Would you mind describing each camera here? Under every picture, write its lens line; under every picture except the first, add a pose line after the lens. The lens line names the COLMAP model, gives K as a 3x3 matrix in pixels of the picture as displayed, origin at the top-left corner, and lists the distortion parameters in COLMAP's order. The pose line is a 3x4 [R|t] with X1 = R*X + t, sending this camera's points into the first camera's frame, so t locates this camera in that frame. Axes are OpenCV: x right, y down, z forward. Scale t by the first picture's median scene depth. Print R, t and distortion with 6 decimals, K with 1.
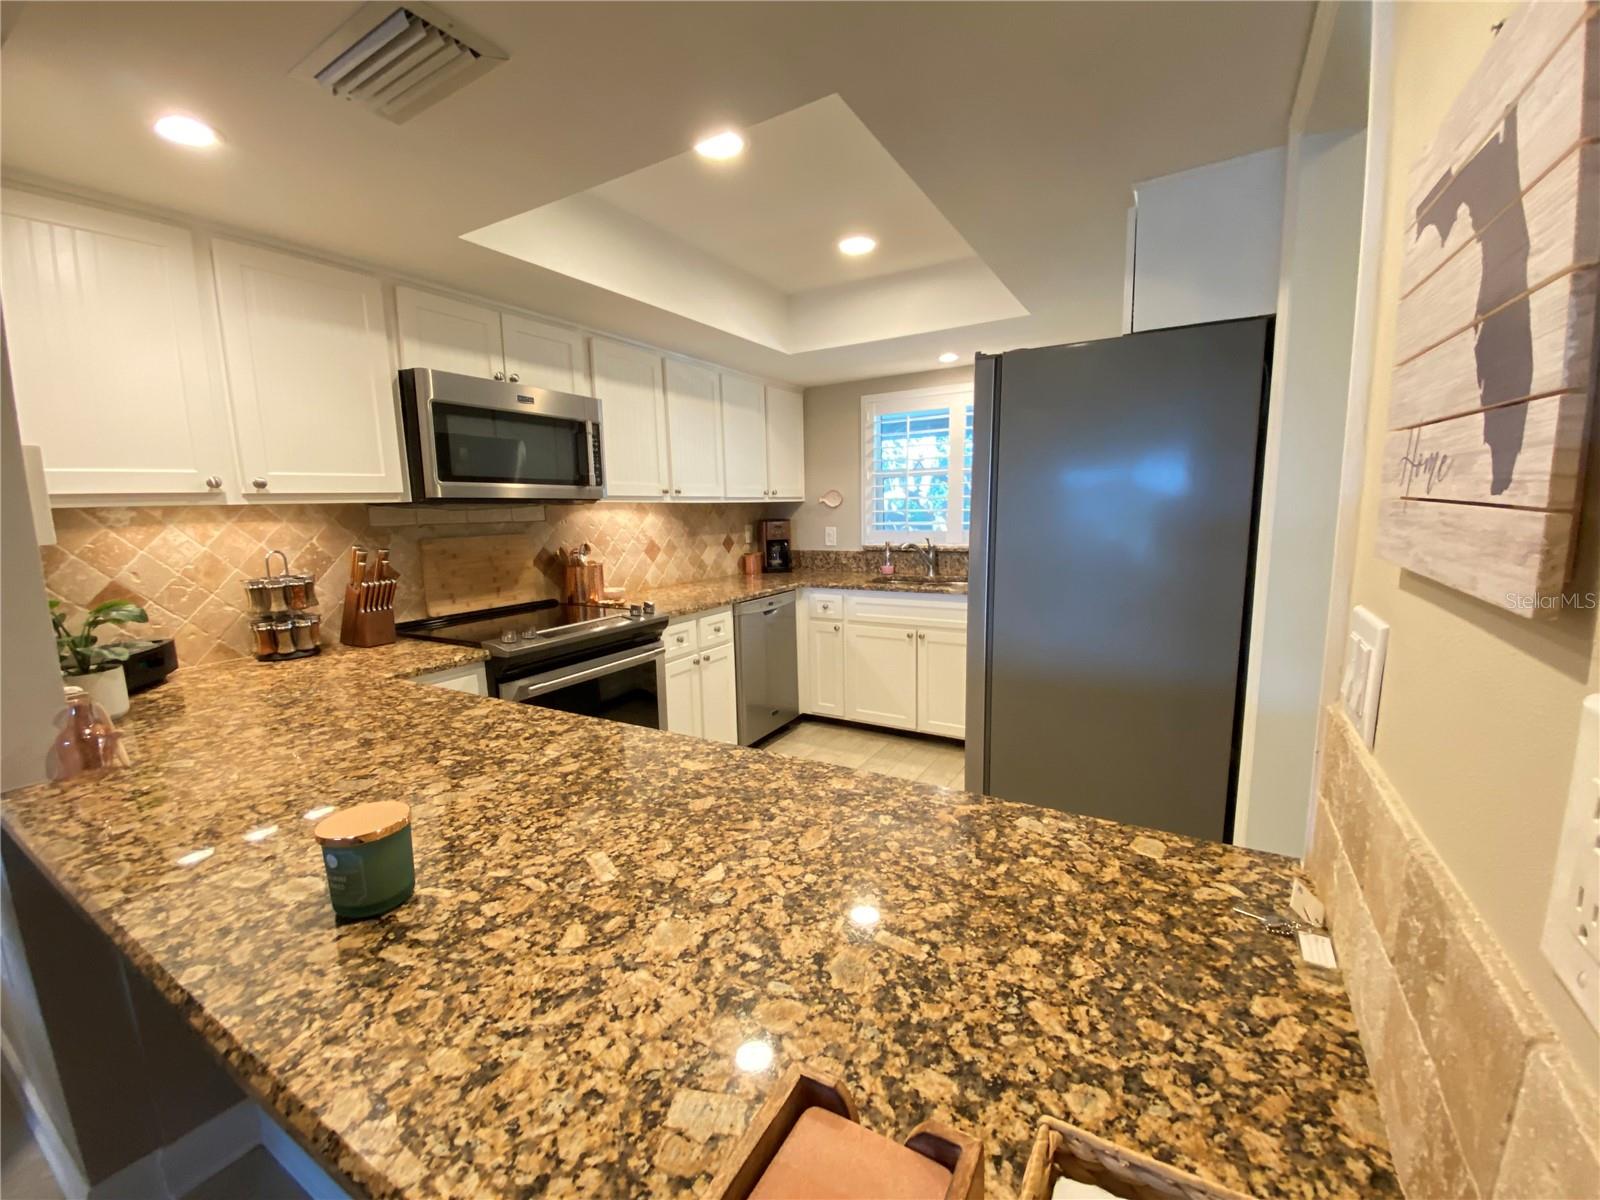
lens RADIAL K [[650.0, 0, 802.8], [0, 650.0, 600.3], [0, 0, 1]] dist [0.026653, -0.024424]
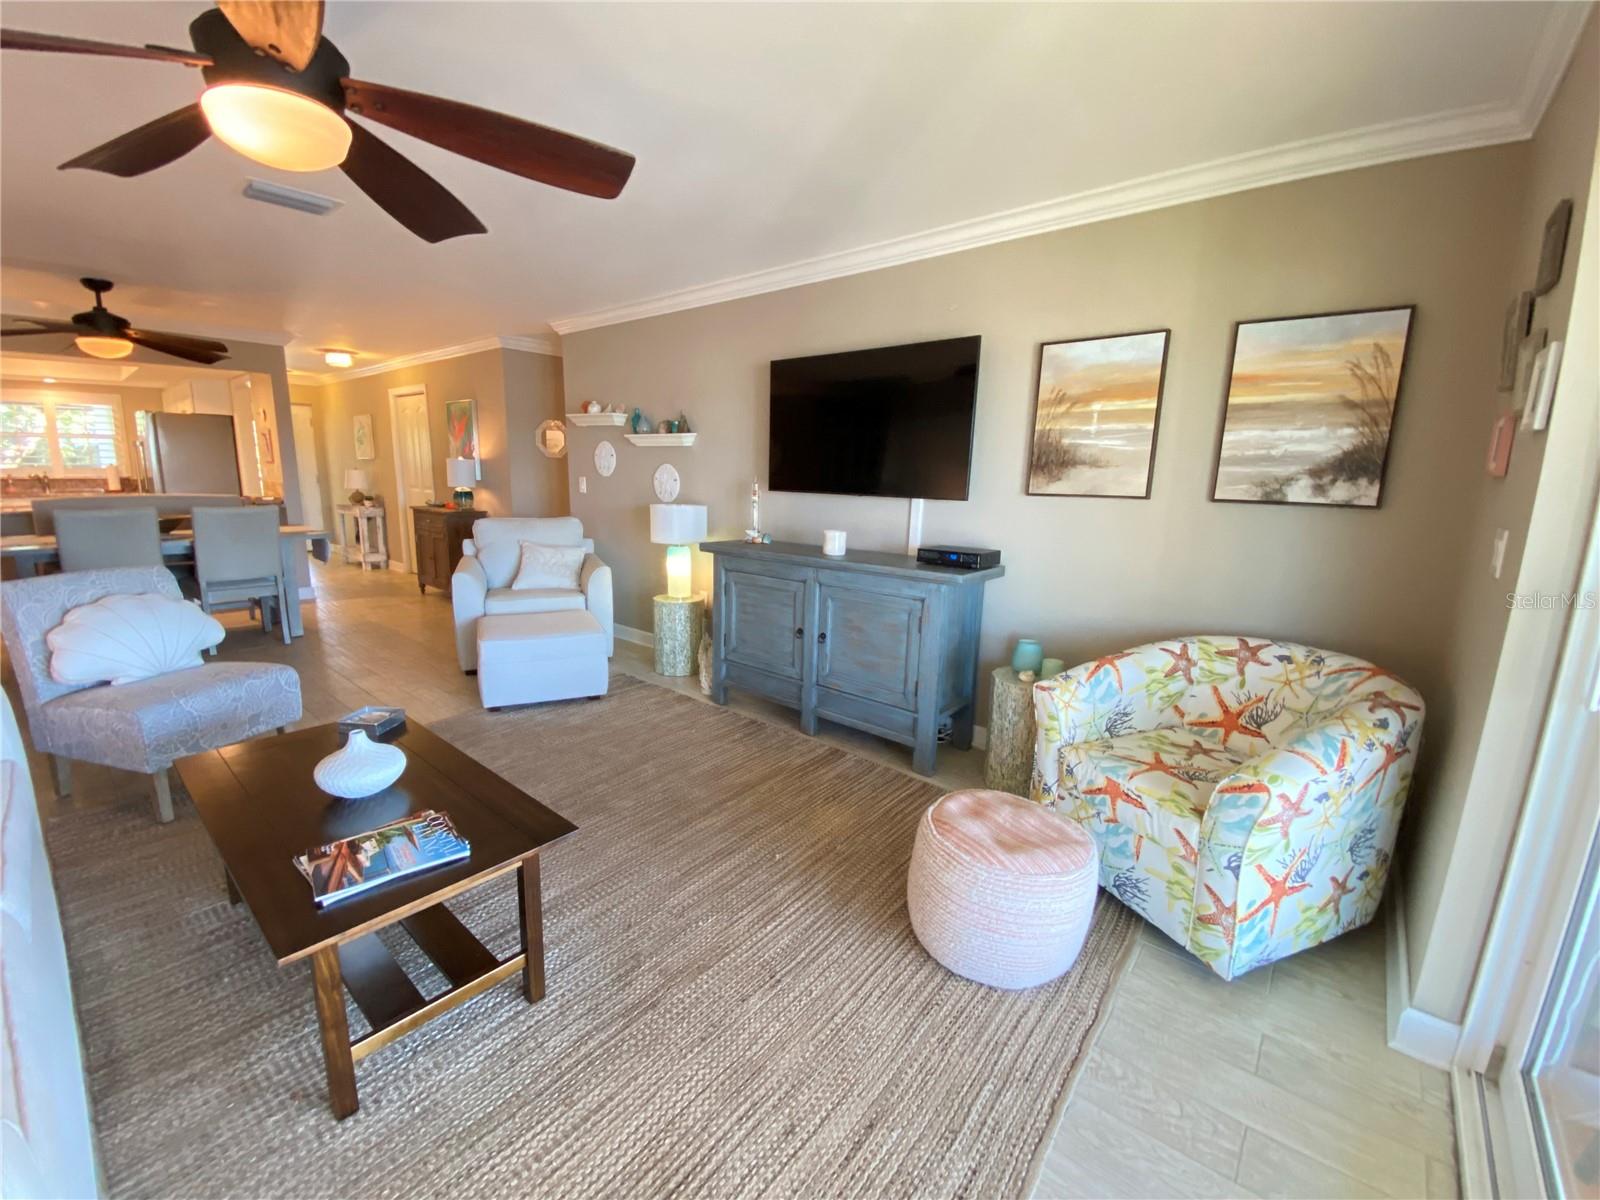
lens RADIAL K [[646.1, 0, 795.4], [0, 646.1, 599.0], [0, 0, 1]] dist [0.023969, -0.021530]
pose [[0.184093, -0.166638, 0.968680, -1.916843], [0.118330, 0.982114, 0.146460, 0.379313], [-0.975760, 0.087661, 0.200519, -2.213443]]
